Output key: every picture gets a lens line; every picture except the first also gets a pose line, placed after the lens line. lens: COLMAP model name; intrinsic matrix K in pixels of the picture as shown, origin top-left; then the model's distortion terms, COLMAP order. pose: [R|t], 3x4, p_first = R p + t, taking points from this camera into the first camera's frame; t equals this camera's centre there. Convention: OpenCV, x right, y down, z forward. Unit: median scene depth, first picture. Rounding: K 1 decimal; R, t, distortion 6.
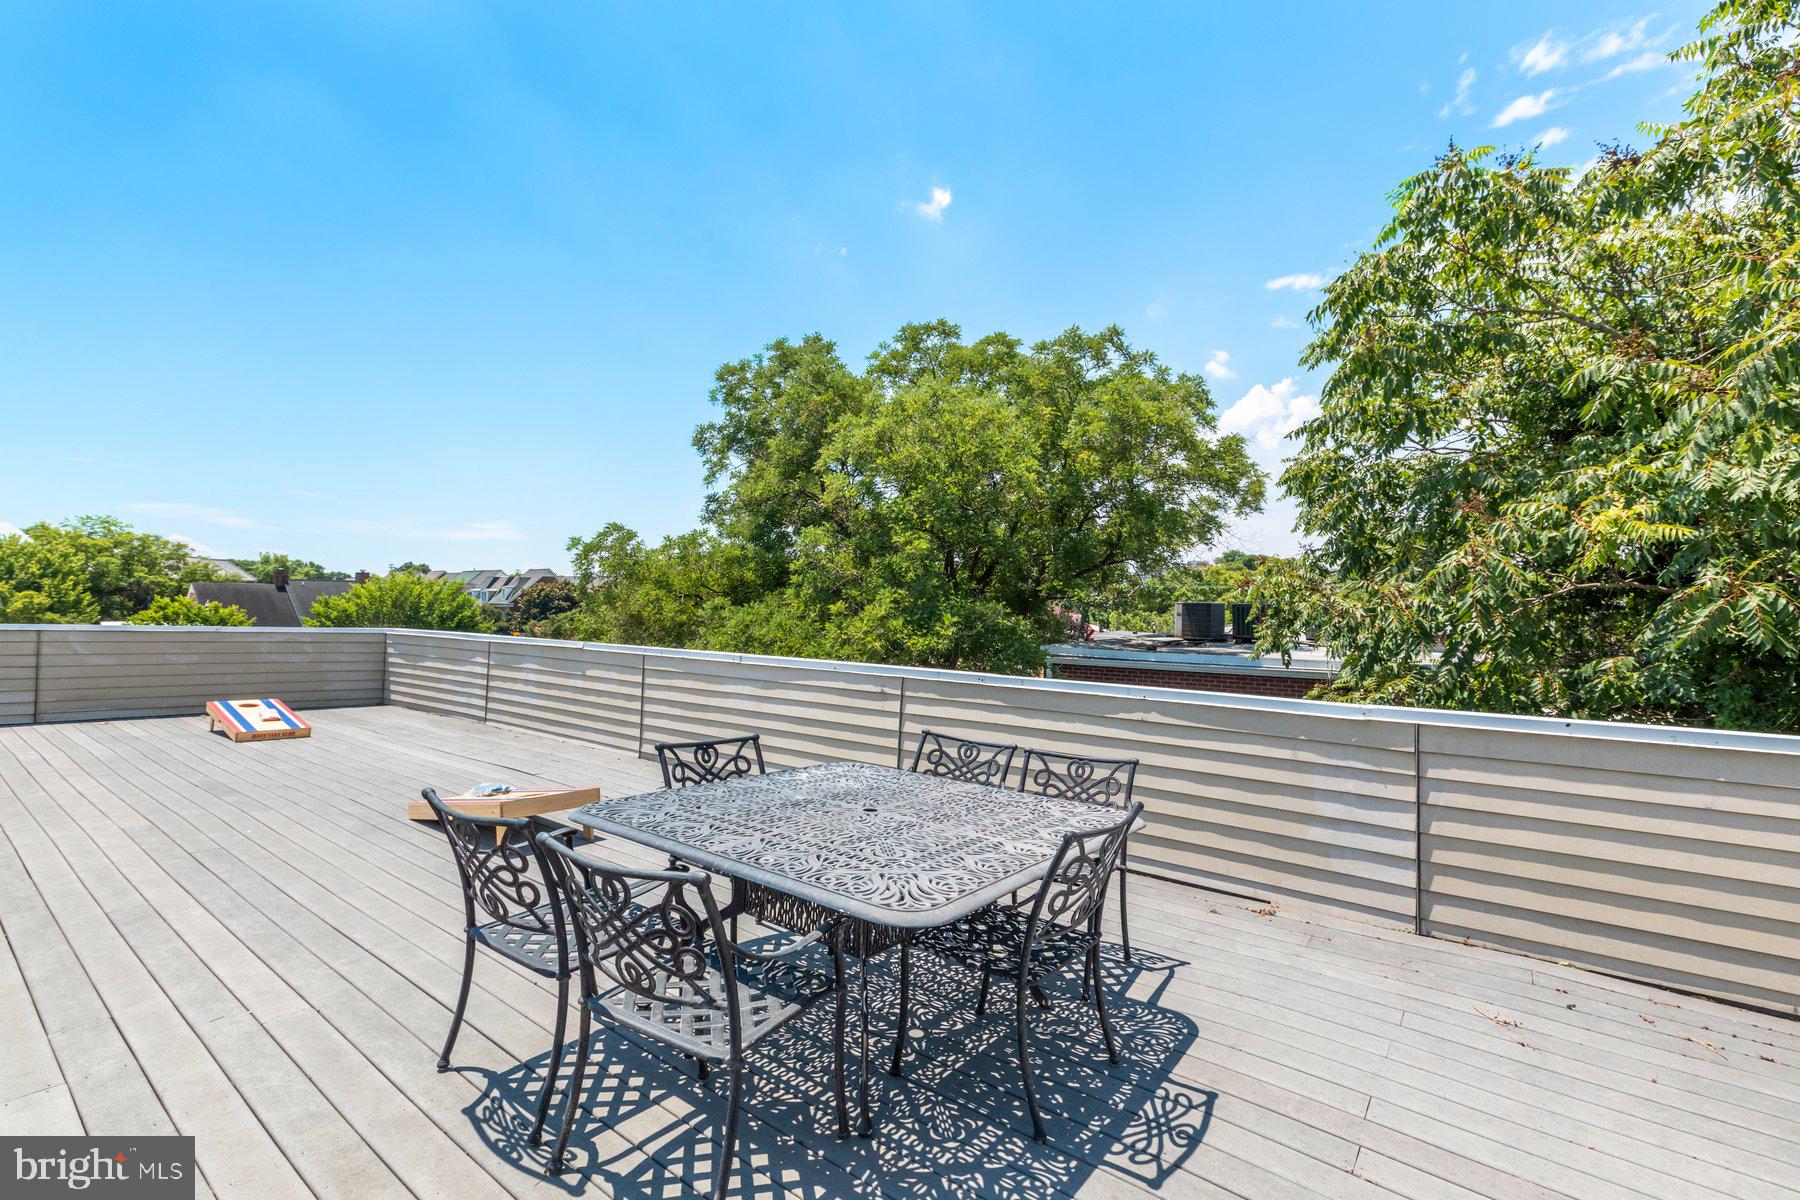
lens RADIAL K [[814.3, 0, 873.0], [0, 814.3, 614.2], [0, 0, 1]] dist [-0.001887, -0.000540]
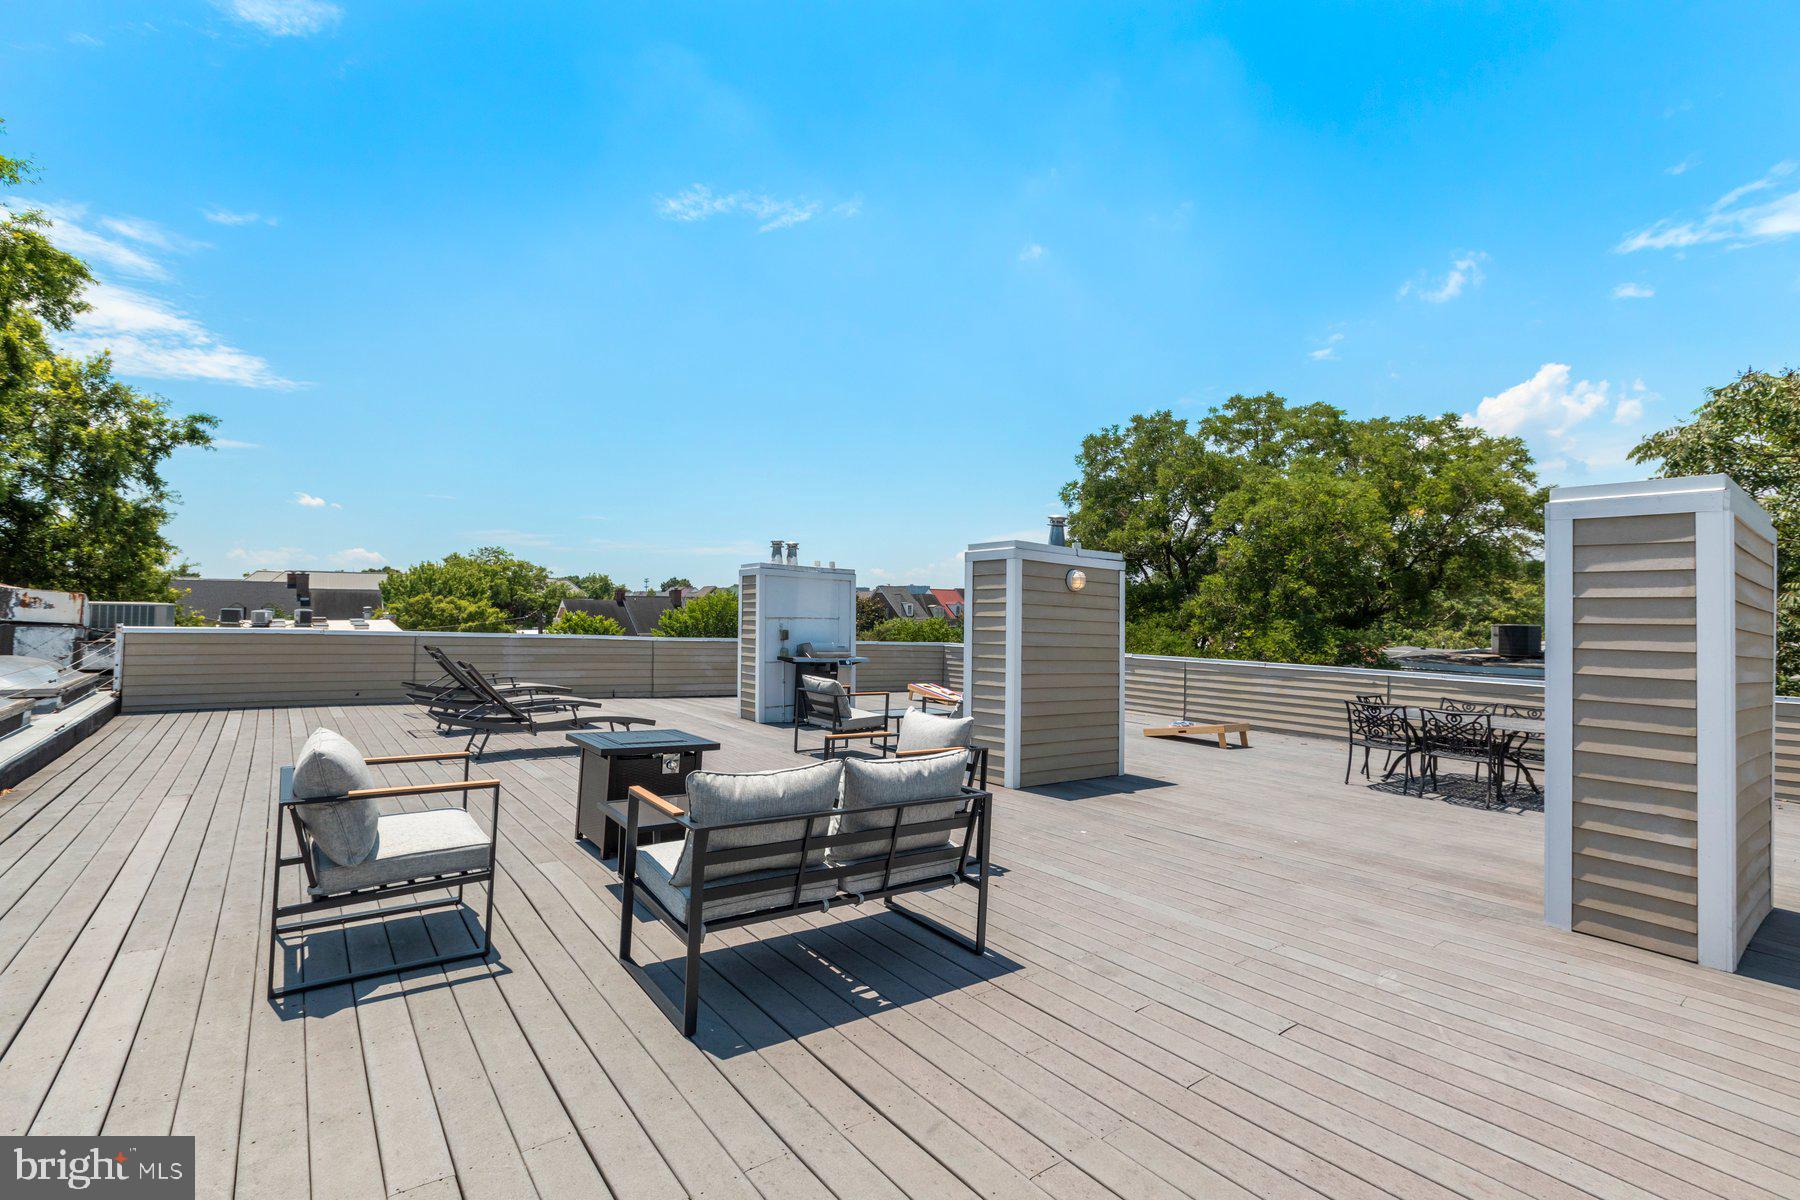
lens RADIAL K [[814.3, 0, 873.0], [0, 814.3, 614.2], [0, 0, 1]] dist [-0.001887, -0.000540]
pose [[0.970676, 0.001814, -0.240383, -0.196490], [-0.004697, 0.999924, -0.011422, -0.010910], [0.240344, 0.012216, 0.970611, -0.328314]]
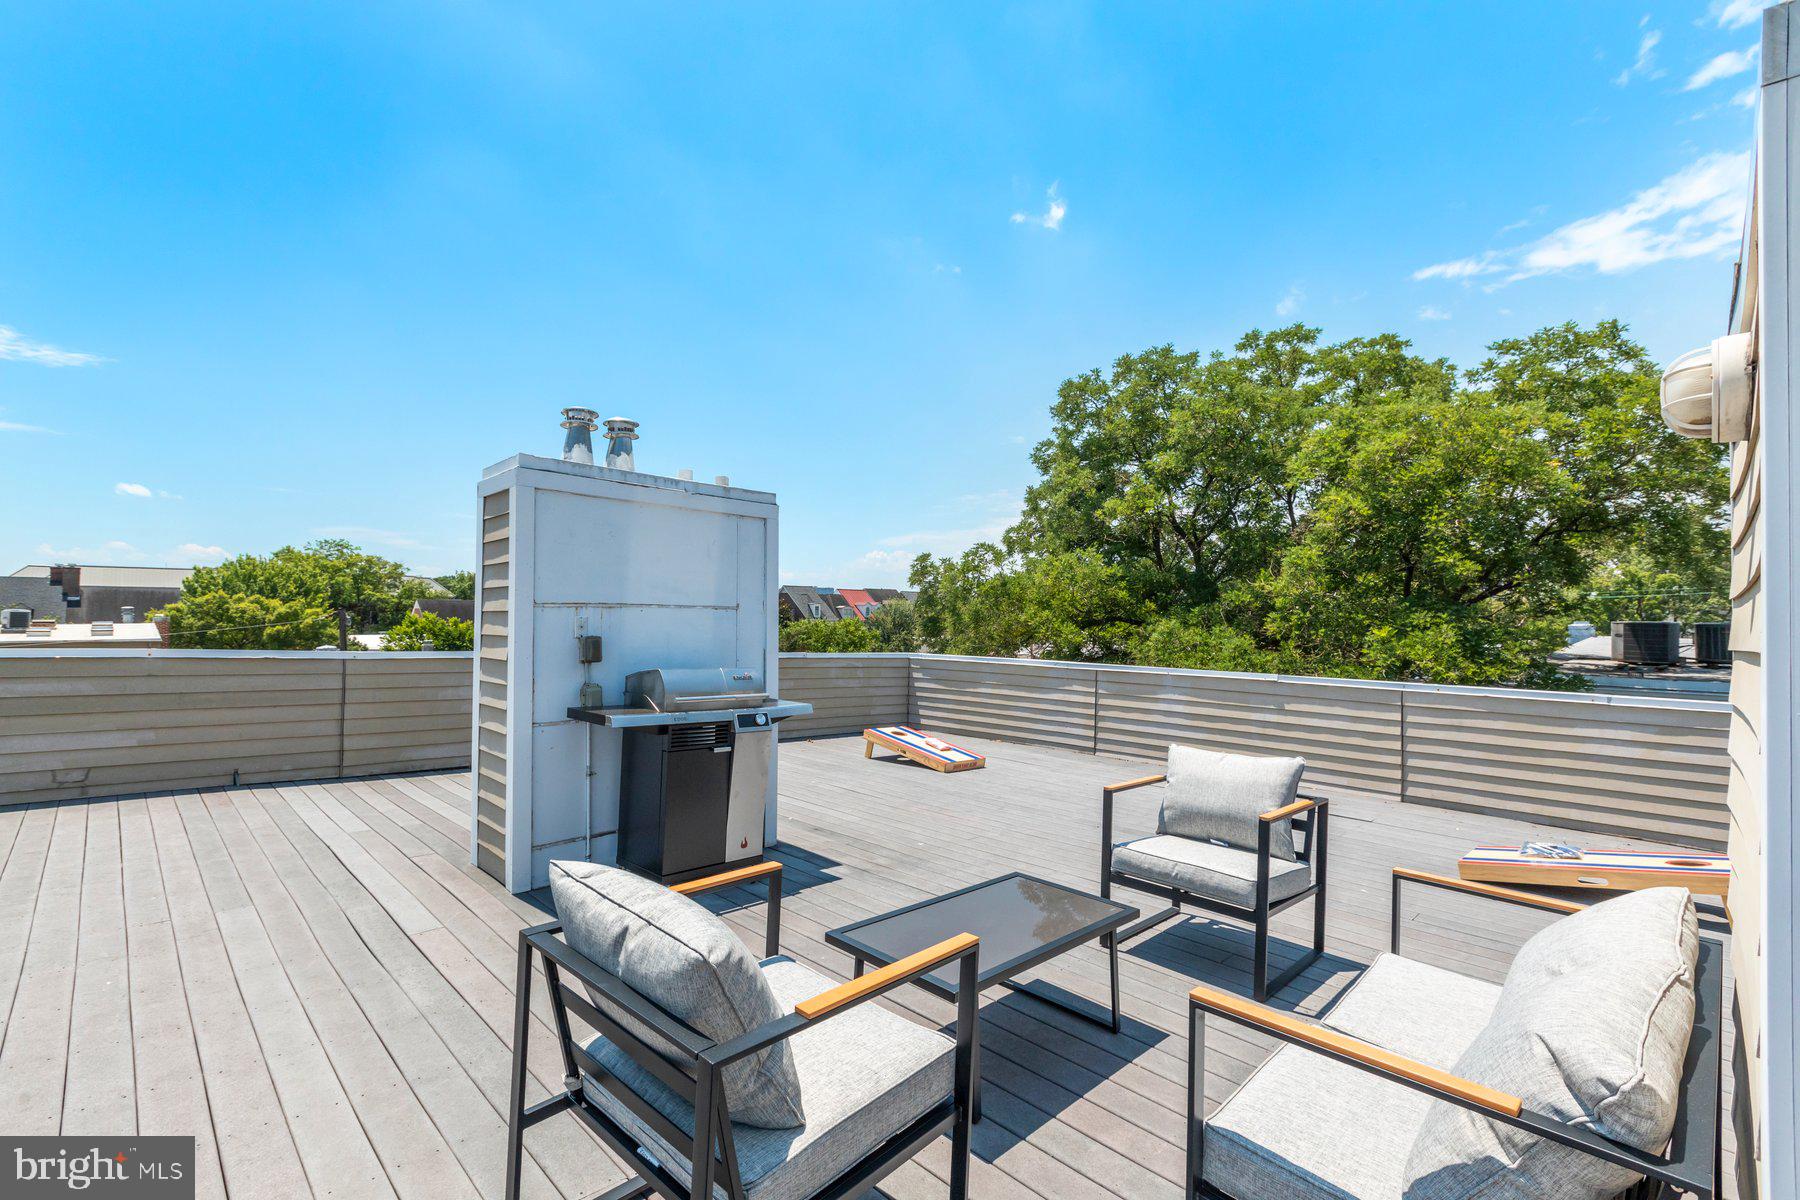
lens RADIAL K [[807.6, 0, 866.1], [0, 807.6, 605.7], [0, 0, 1]] dist [0.002193, 0.000205]
pose [[0.991635, -0.003104, -0.129039, -0.293284], [-0.000189, 0.999675, -0.025501, -0.008500], [0.129076, 0.025312, 0.991312, 0.004358]]
